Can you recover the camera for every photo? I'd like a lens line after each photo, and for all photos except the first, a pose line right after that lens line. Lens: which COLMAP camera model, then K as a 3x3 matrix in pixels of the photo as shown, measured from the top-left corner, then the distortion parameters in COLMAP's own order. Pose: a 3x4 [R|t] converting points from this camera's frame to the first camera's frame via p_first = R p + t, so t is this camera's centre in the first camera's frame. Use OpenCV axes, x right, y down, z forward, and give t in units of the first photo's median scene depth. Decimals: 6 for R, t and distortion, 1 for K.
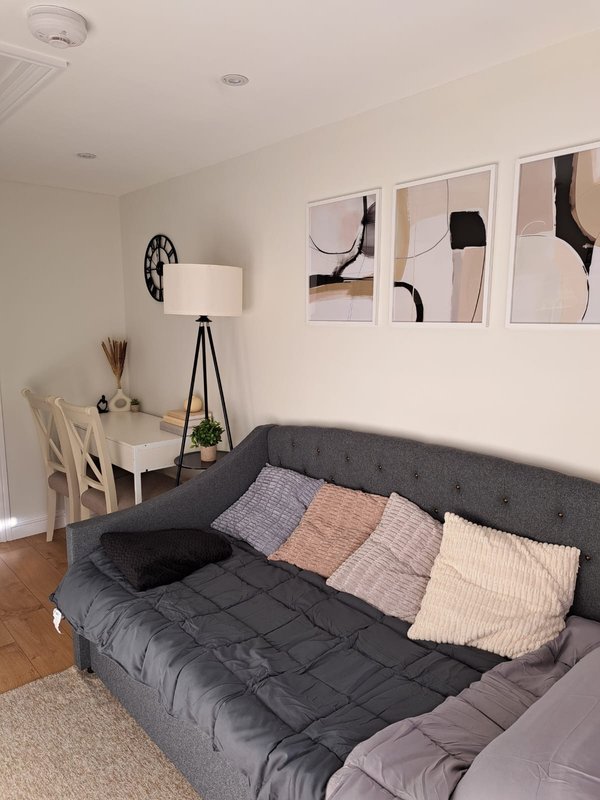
lens RADIAL K [[575.6, 0, 304.4], [0, 575.6, 405.0], [0, 0, 1]] dist [0.064573, -0.057428]
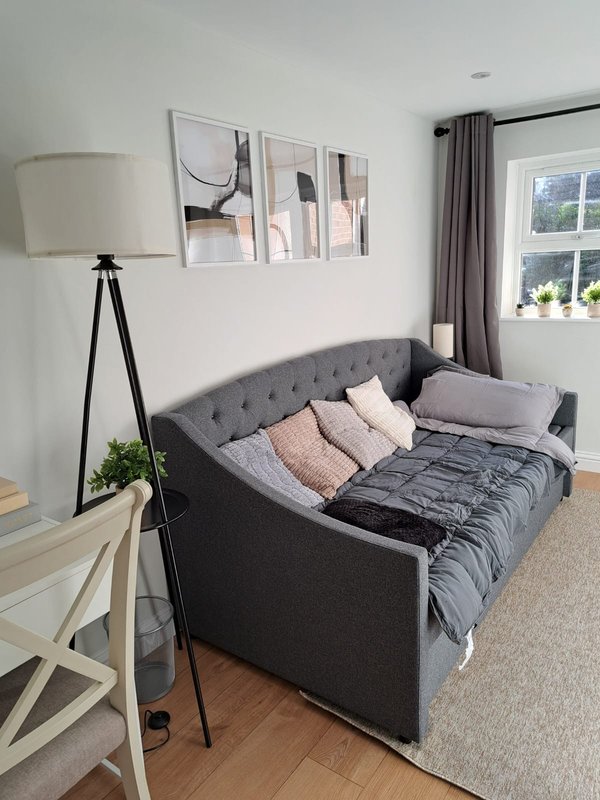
lens RADIAL K [[578.3, 0, 303.8], [0, 578.3, 403.3], [0, 0, 1]] dist [0.076815, -0.070954]
pose [[-0.221714, -0.223746, 0.949095, -0.971573], [0.195453, 0.943369, 0.268055, -0.170158], [-0.955323, 0.244934, -0.165426, 1.178266]]
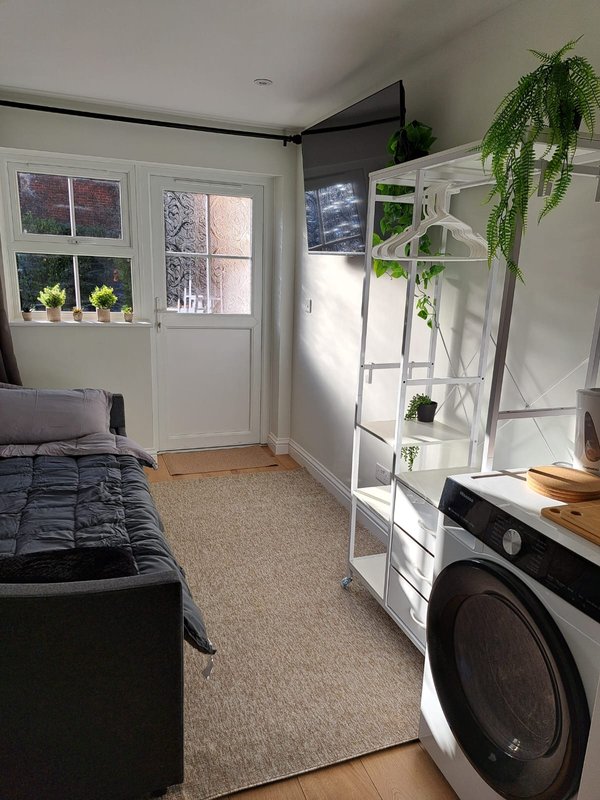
lens RADIAL K [[567.7, 0, 300.2], [0, 567.7, 417.6], [0, 0, 1]] dist [0.109536, -0.160866]
pose [[-0.931779, -0.122983, 0.341561, -0.707206], [0.021359, 0.920667, 0.389763, -0.180185], [-0.362398, 0.370468, -0.855231, 1.378060]]
